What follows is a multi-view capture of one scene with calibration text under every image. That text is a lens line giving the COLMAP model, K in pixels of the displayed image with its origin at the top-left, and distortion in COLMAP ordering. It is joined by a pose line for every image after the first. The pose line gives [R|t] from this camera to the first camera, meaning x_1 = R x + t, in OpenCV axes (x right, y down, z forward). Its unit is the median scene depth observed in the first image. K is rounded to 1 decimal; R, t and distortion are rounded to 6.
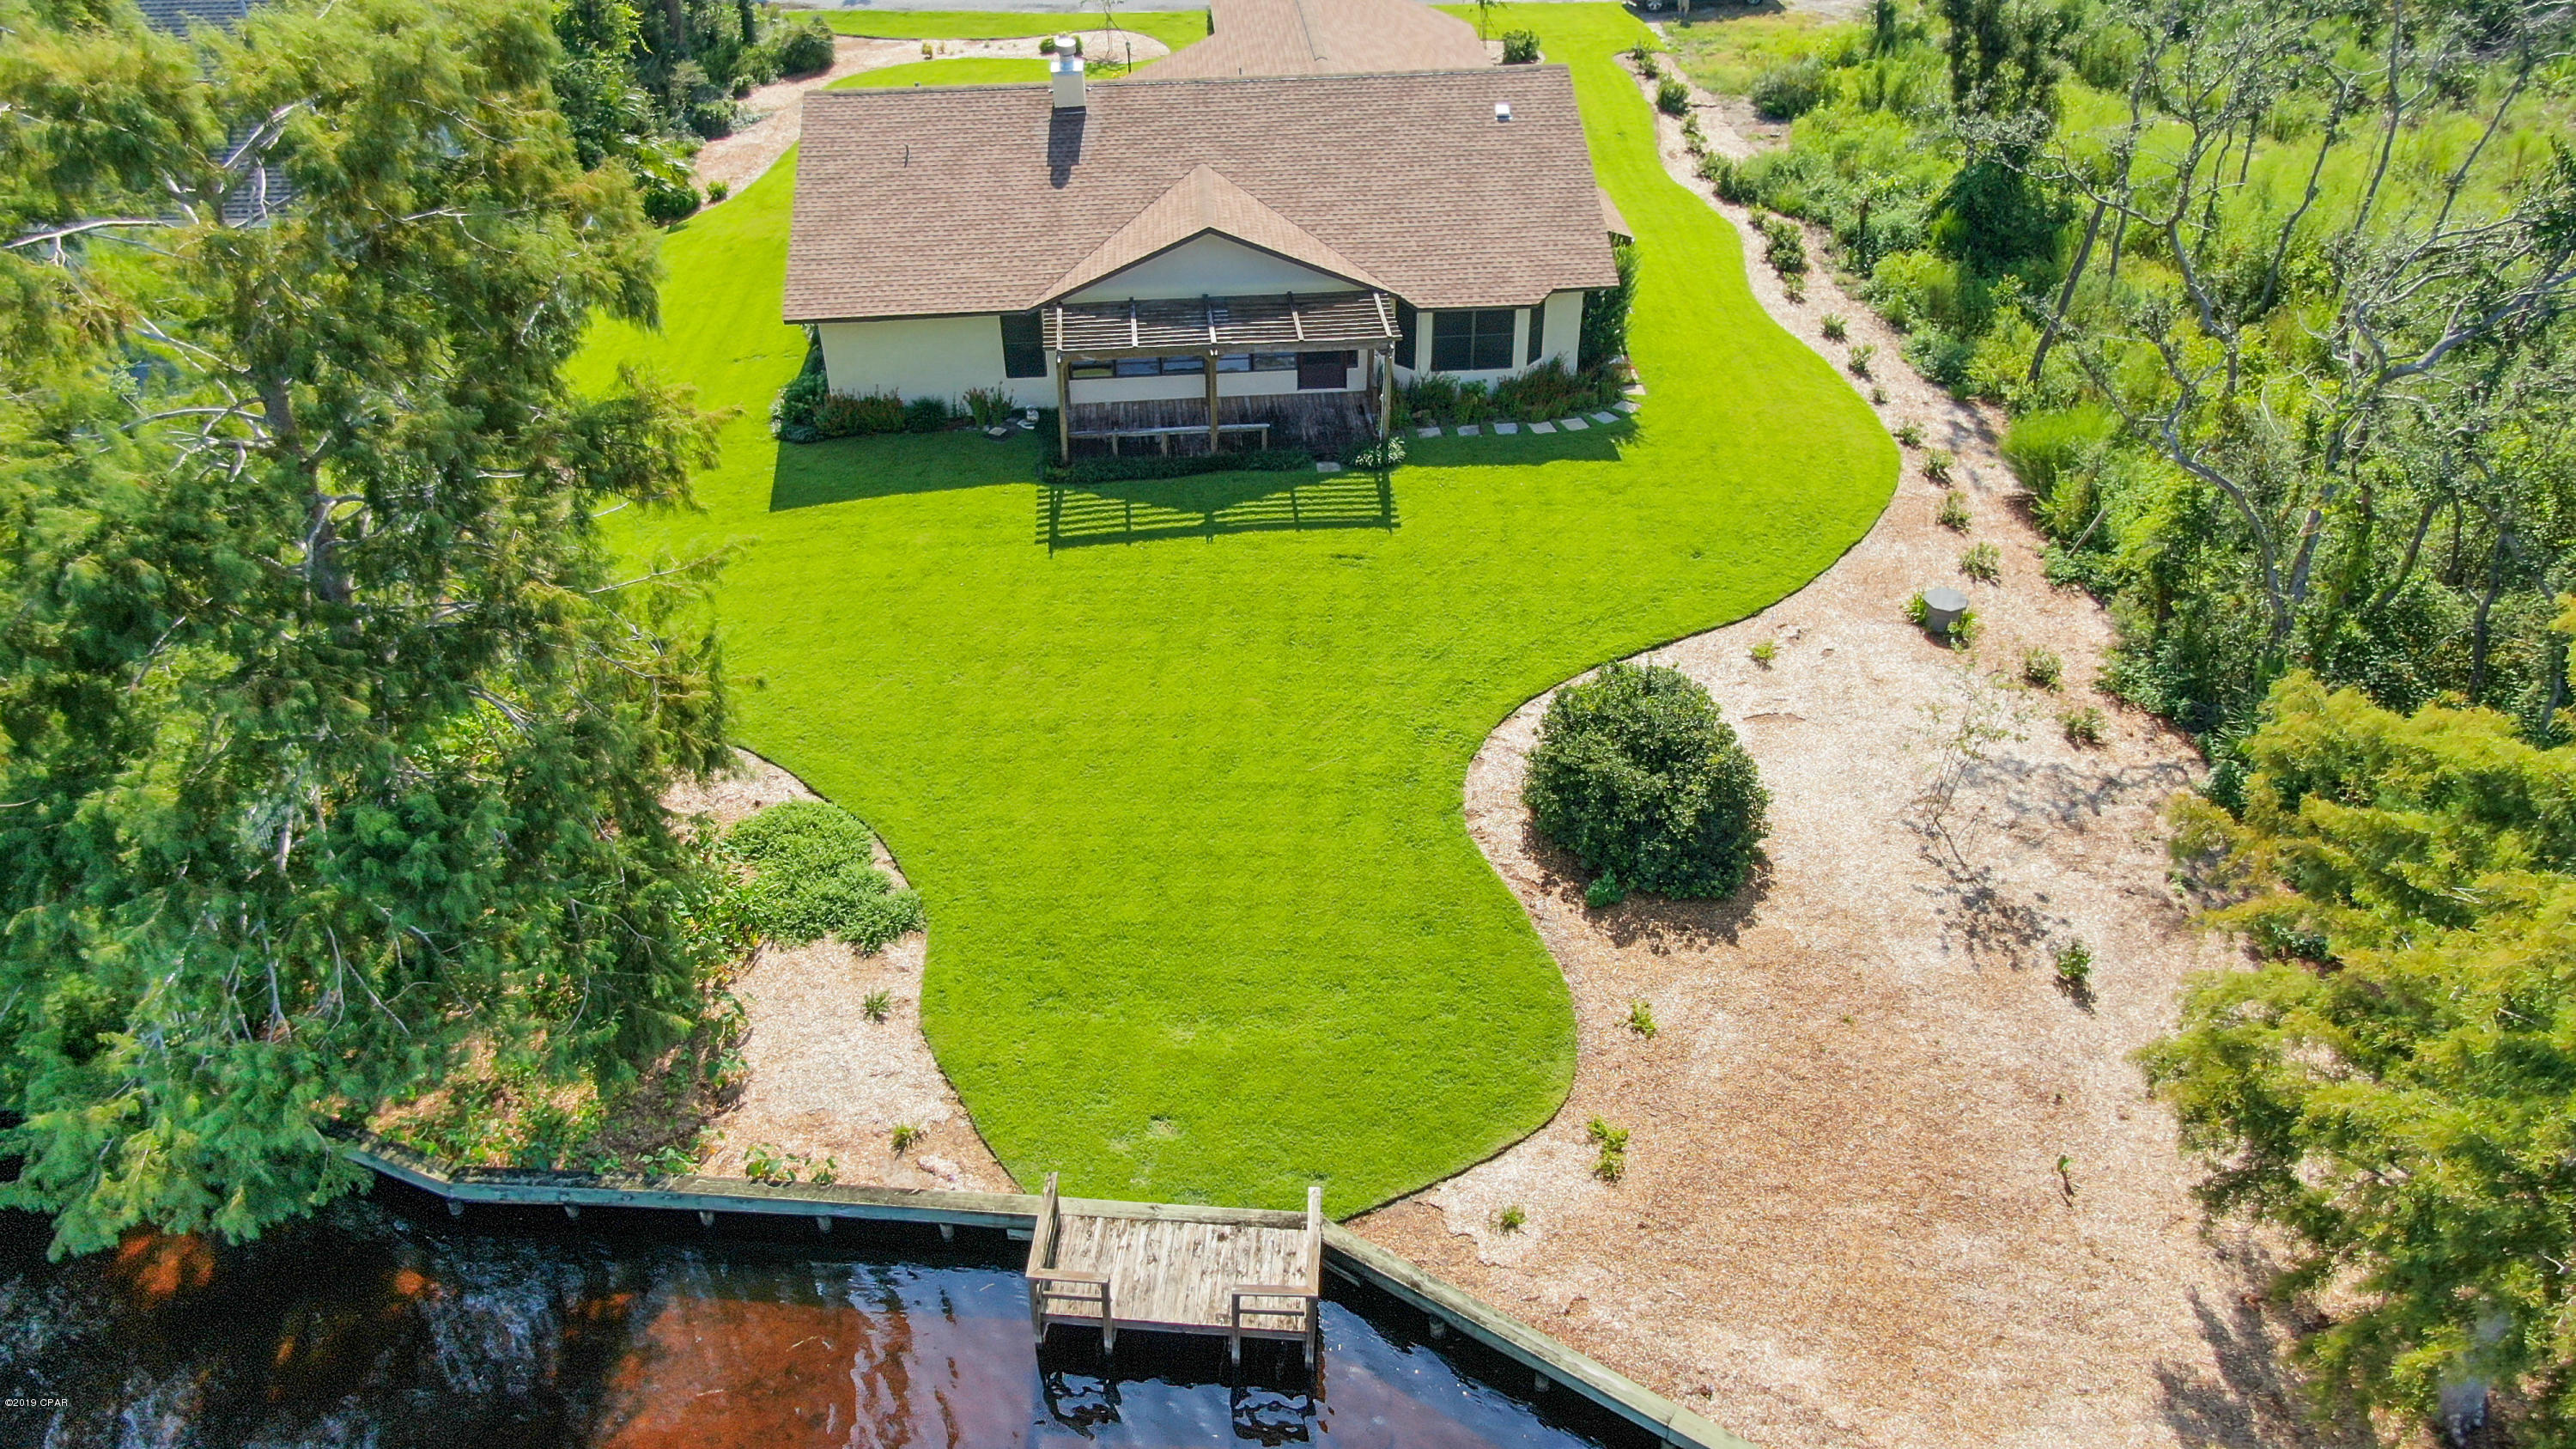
lens RADIAL K [[1852.5, 0, 1279.3], [0, 1852.5, 725.3], [0, 0, 1]] dist [-0.011037, 0.023000]
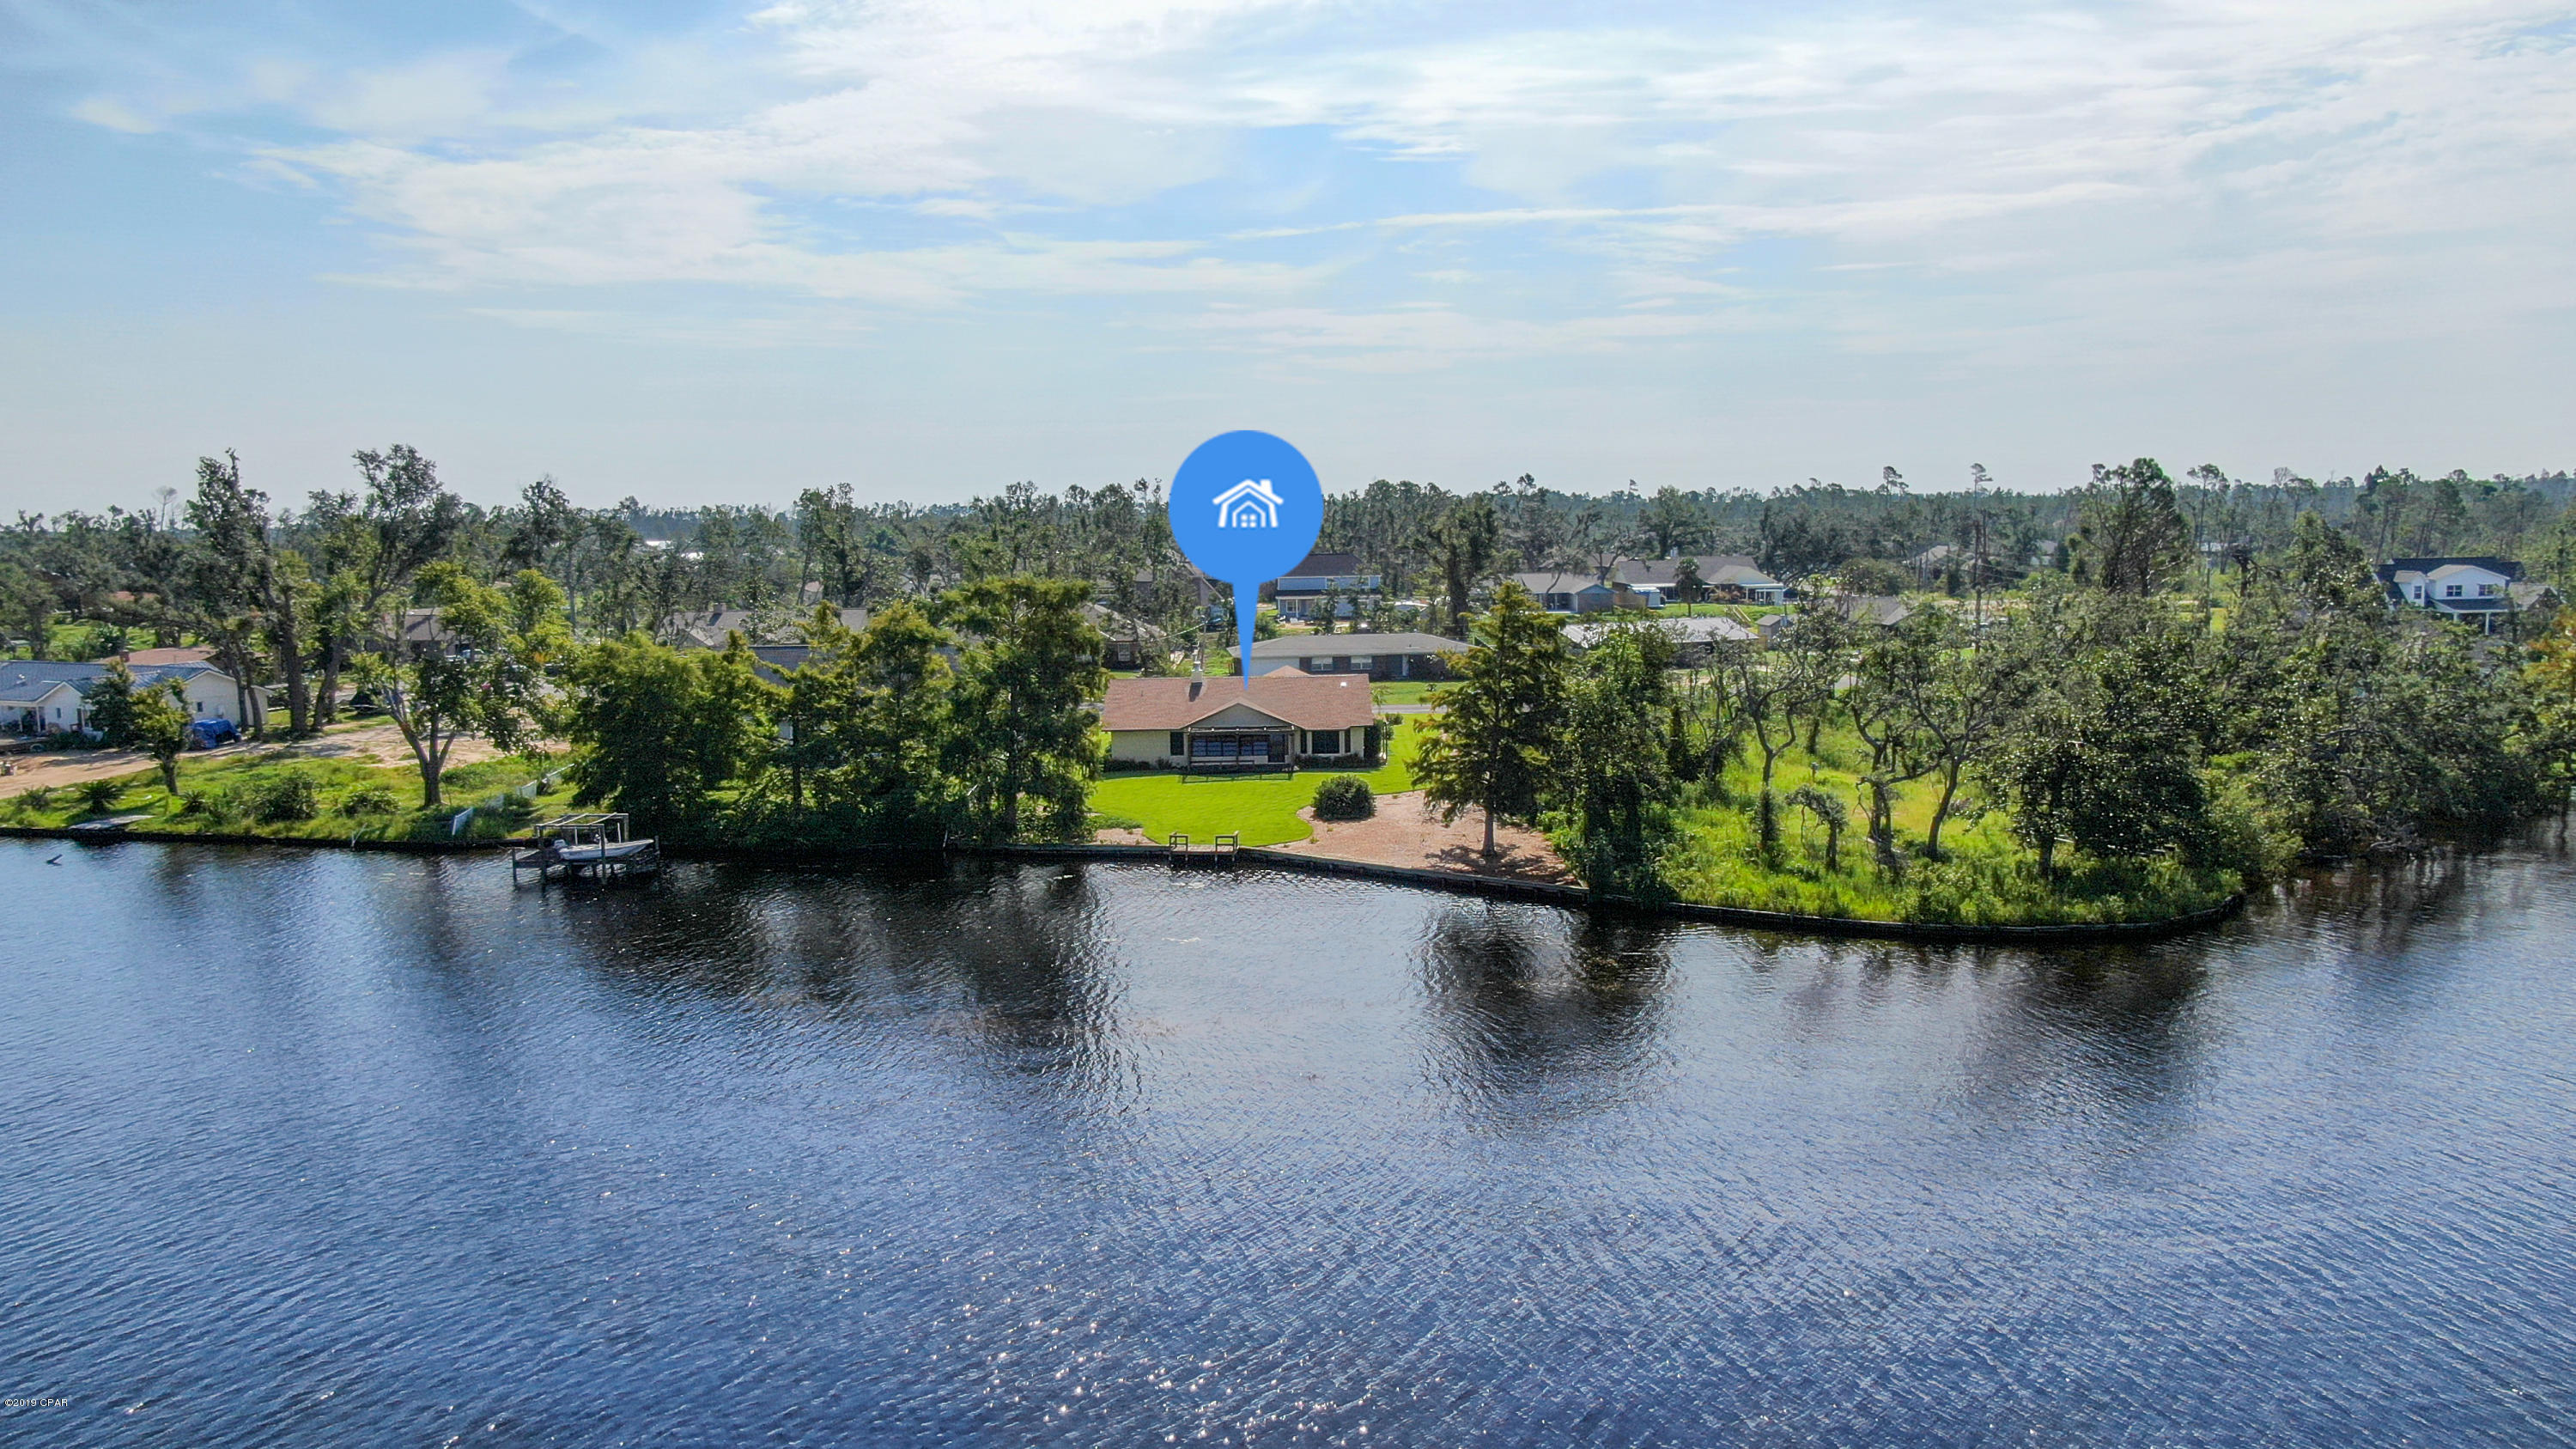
lens RADIAL K [[1852.5, 0, 1279.3], [0, 1852.5, 725.3], [0, 0, 1]] dist [-0.011037, 0.023000]
pose [[0.997328, 0.002419, -0.073015, 0.255664], [-0.037270, 0.876451, -0.480046, 1.245986], [0.062833, 0.481485, 0.874199, -1.686961]]
